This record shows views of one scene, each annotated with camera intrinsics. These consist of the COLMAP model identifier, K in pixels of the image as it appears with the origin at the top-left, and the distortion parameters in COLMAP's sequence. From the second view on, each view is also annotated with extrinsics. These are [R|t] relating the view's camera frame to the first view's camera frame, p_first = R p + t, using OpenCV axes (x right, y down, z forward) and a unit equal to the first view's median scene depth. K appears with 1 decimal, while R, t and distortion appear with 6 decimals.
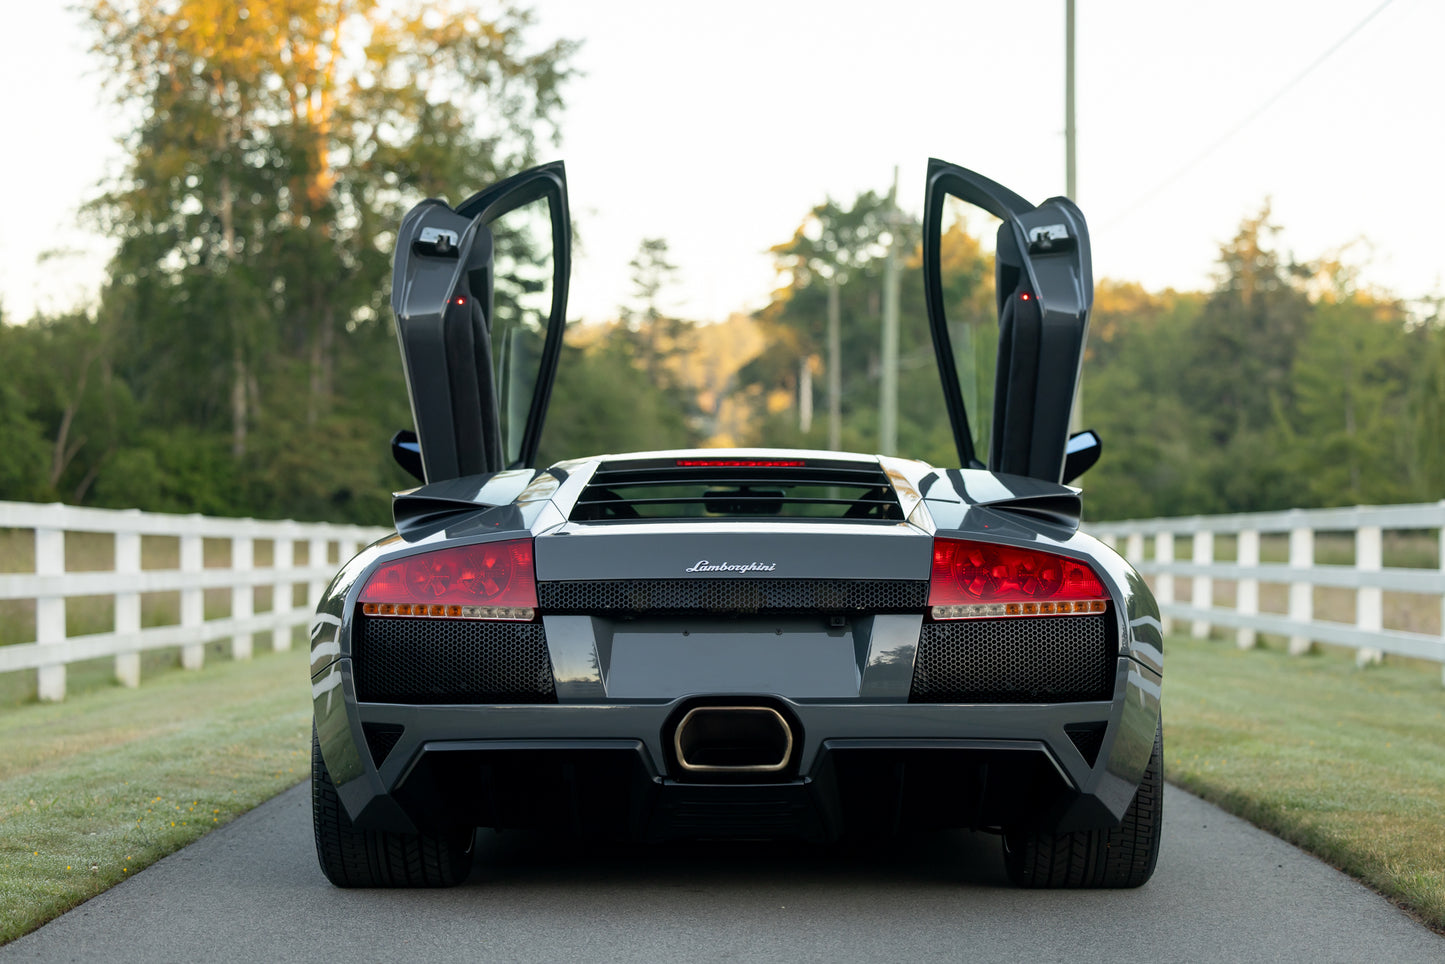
lens RADIAL K [[3147.0, 0, 722.5], [0, 3147.0, 482.0], [0, 0, 1]] dist [-0.043842, -0.217054]
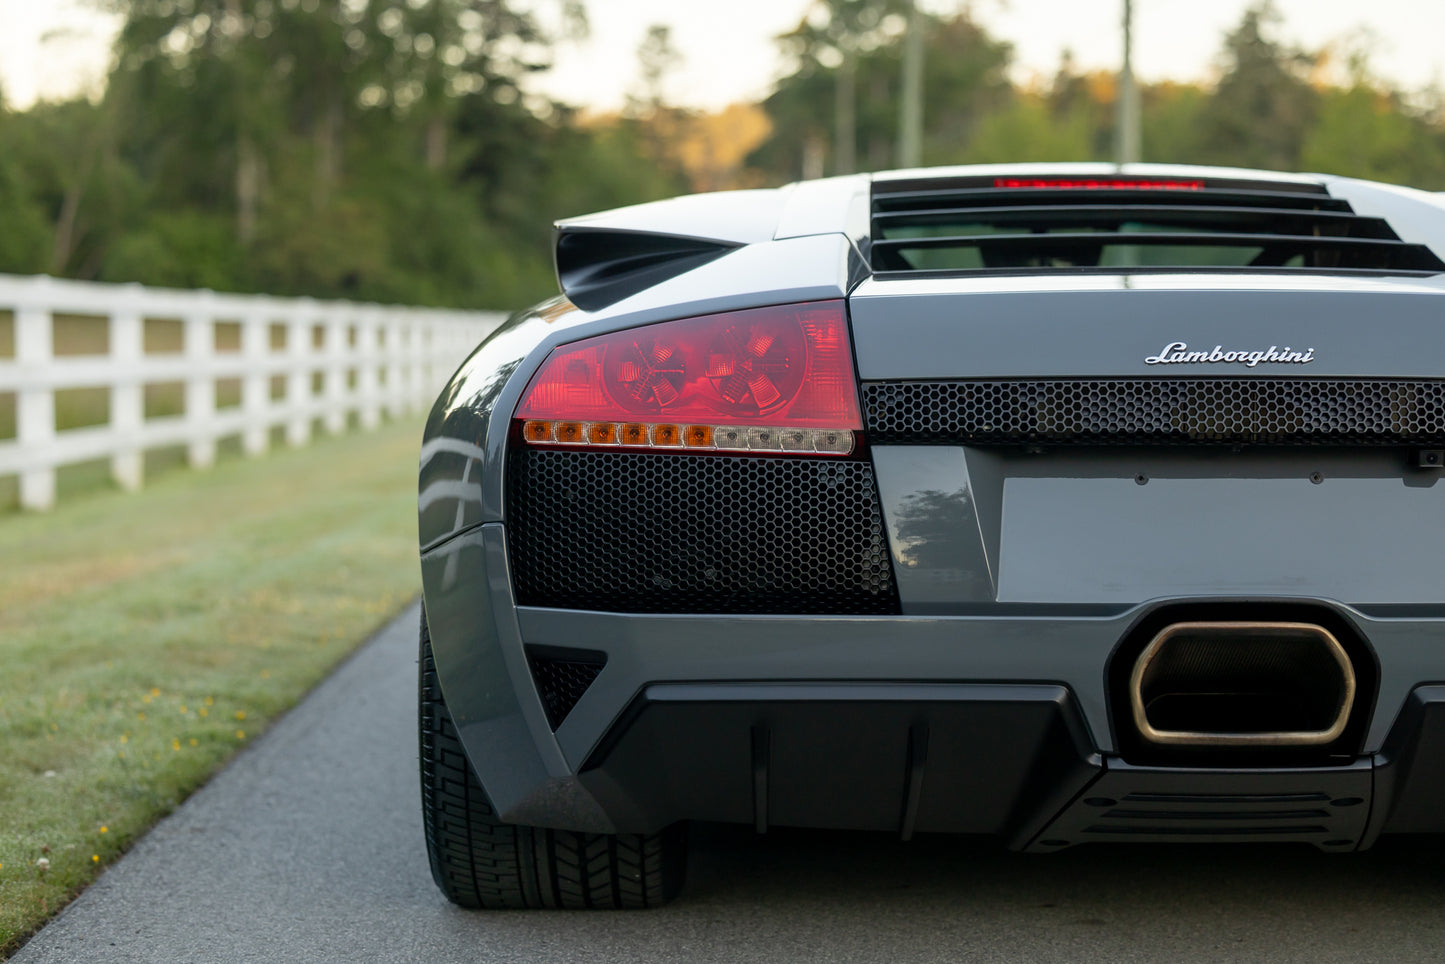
lens RADIAL K [[3147.0, 0, 722.5], [0, 3147.0, 482.0], [0, 0, 1]] dist [-0.043842, -0.217054]
pose [[0.999994, 0.002676, -0.002149, -0.017966], [-0.002525, 0.997704, 0.067684, 0.002883], [0.002325, -0.067678, 0.997704, 0.105219]]
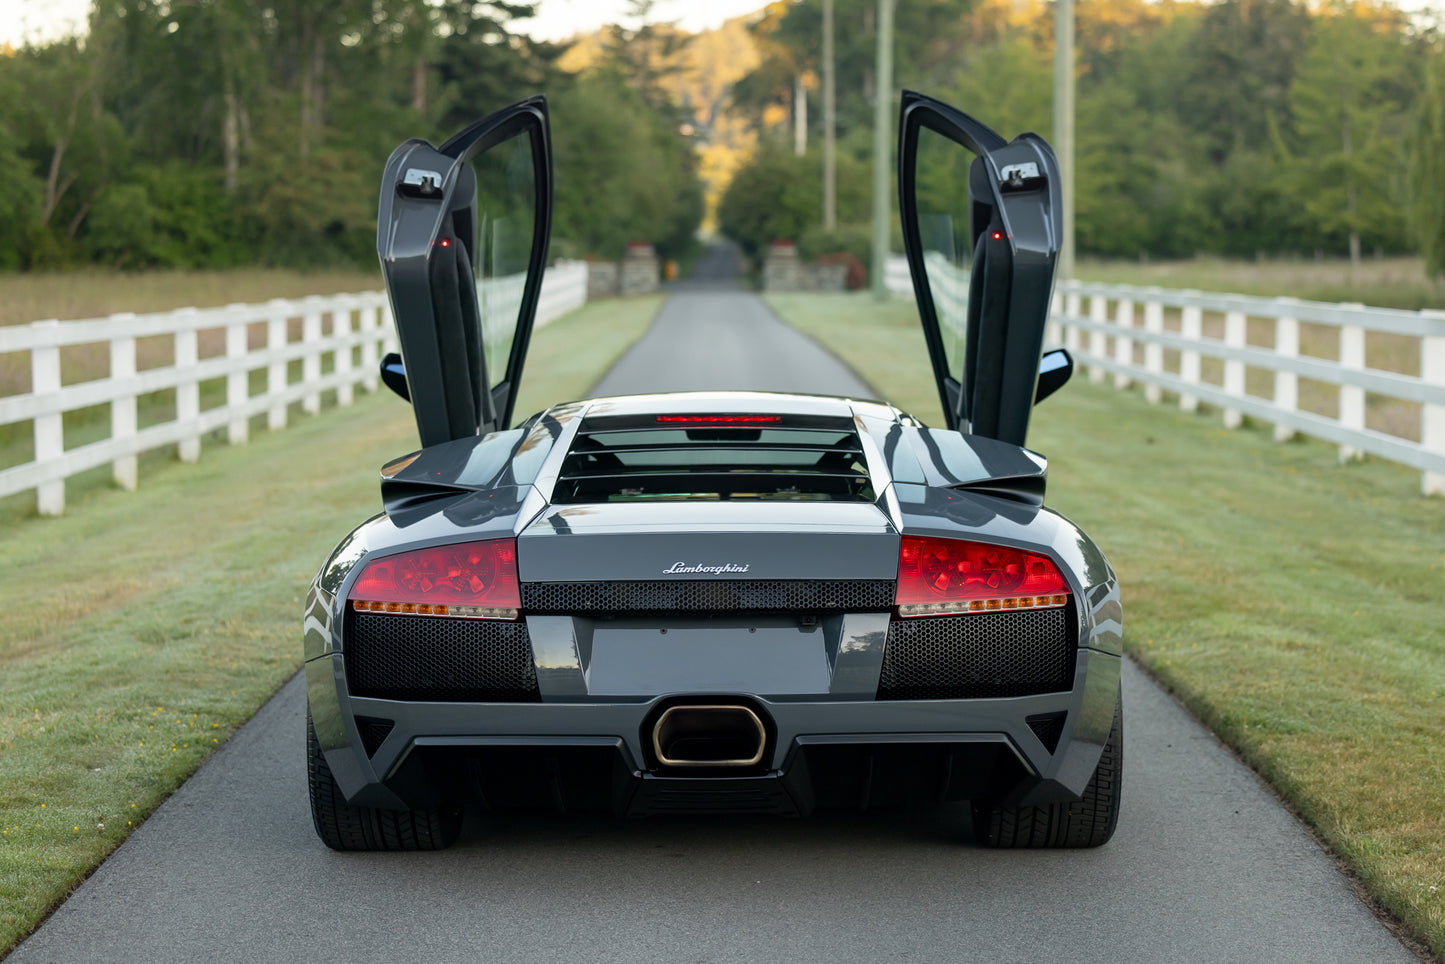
lens RADIAL K [[3147.0, 0, 722.5], [0, 3147.0, 482.0], [0, 0, 1]] dist [-0.043842, -0.217054]
pose [[0.999980, -0.006213, 0.001154, 0.001580], [0.006087, 0.996095, 0.088077, -0.020676], [-0.001697, -0.088068, 0.996113, -0.007668]]
